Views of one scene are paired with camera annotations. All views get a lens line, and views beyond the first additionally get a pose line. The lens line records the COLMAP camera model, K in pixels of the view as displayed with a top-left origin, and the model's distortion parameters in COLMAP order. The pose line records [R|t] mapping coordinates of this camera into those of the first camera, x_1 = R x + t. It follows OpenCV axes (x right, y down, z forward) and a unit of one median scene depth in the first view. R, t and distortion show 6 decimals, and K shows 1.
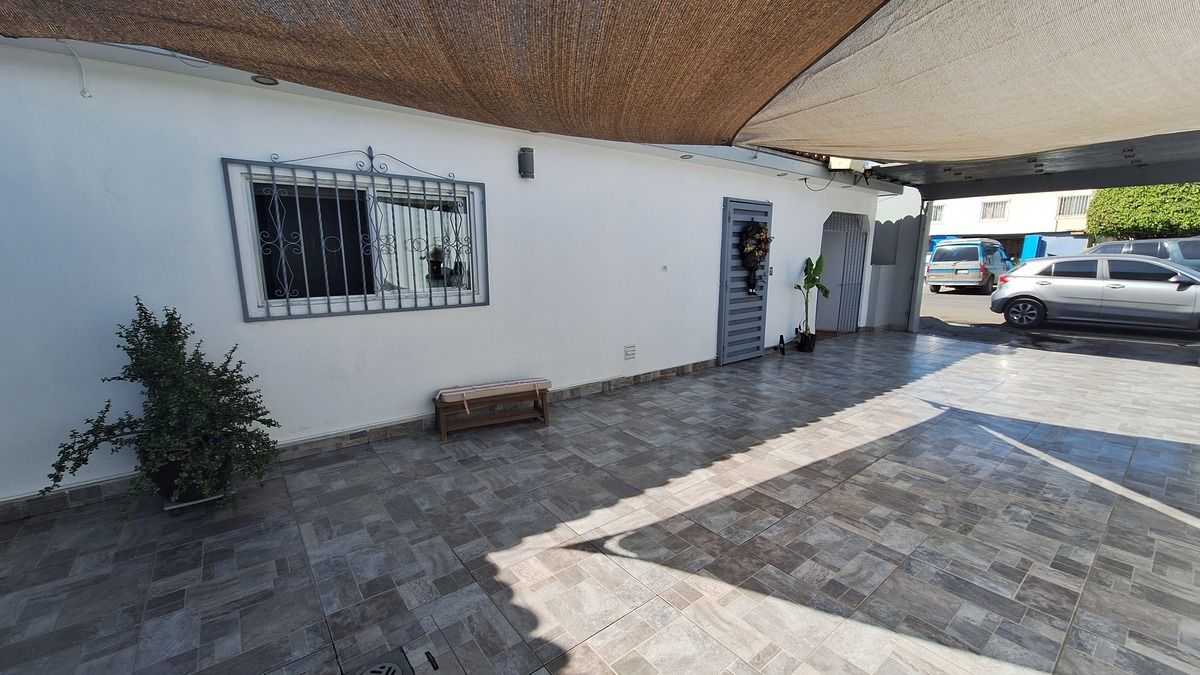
lens RADIAL K [[476.3, 0, 603.5], [0, 476.3, 345.3], [0, 0, 1]] dist [-0.003026, -0.000264]
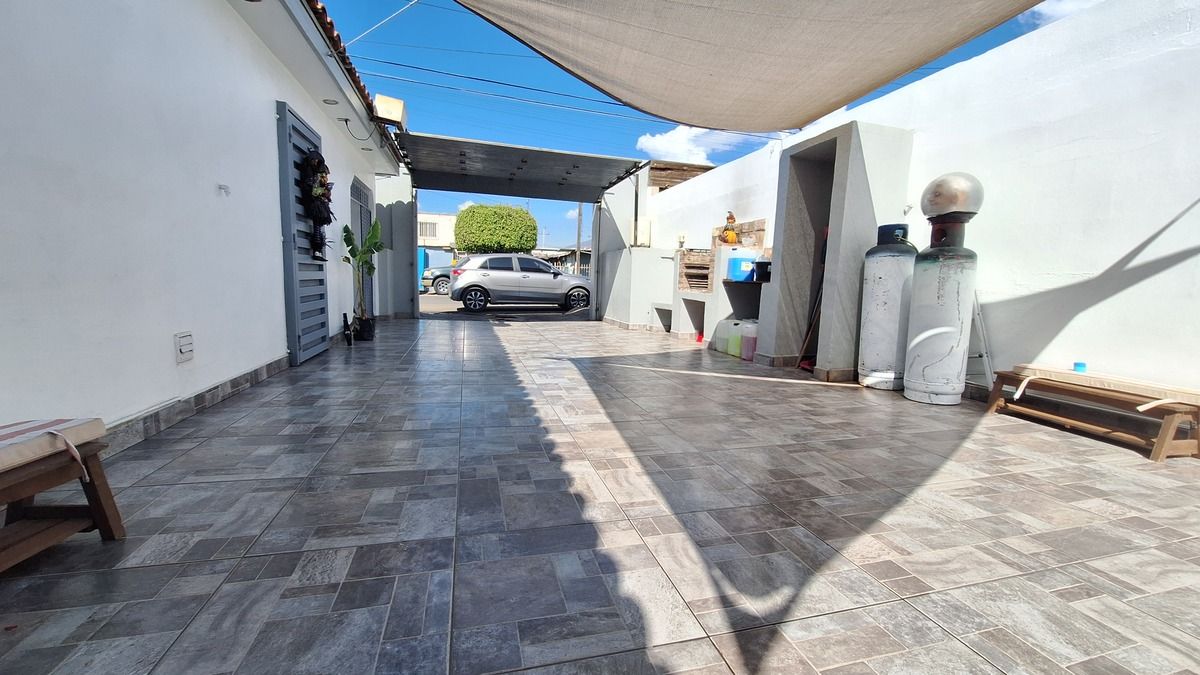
lens RADIAL K [[476.3, 0, 603.5], [0, 476.3, 345.3], [0, 0, 1]] dist [-0.003026, -0.000264]
pose [[0.384792, -0.106748, 0.916810, -0.280199], [0.138230, 0.988752, 0.057109, 0.055034], [-0.912594, 0.104756, 0.395220, 0.533158]]
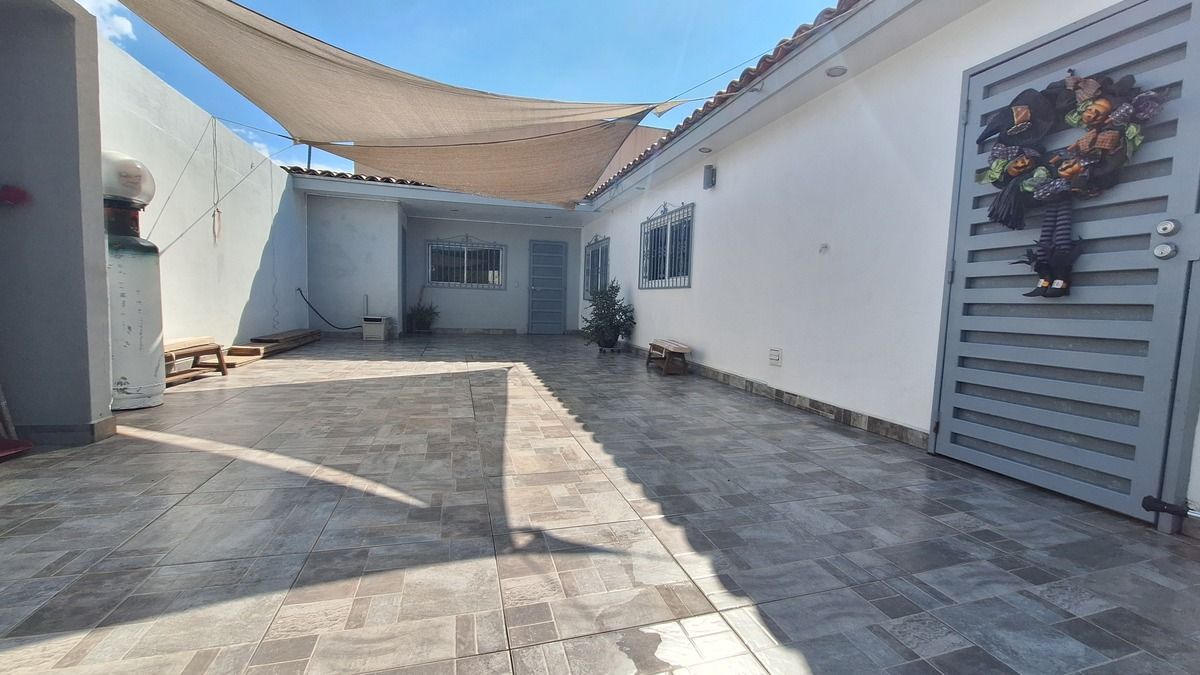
lens RADIAL K [[478.1, 0, 600.0], [0, 478.1, 337.5], [0, 0, 1]] dist [-0.000467, 0.000002]
pose [[-0.378674, 0.057780, -0.923725, 1.143748], [-0.208389, 0.967099, 0.145921, -0.091846], [0.901765, 0.247751, -0.354175, 1.277733]]
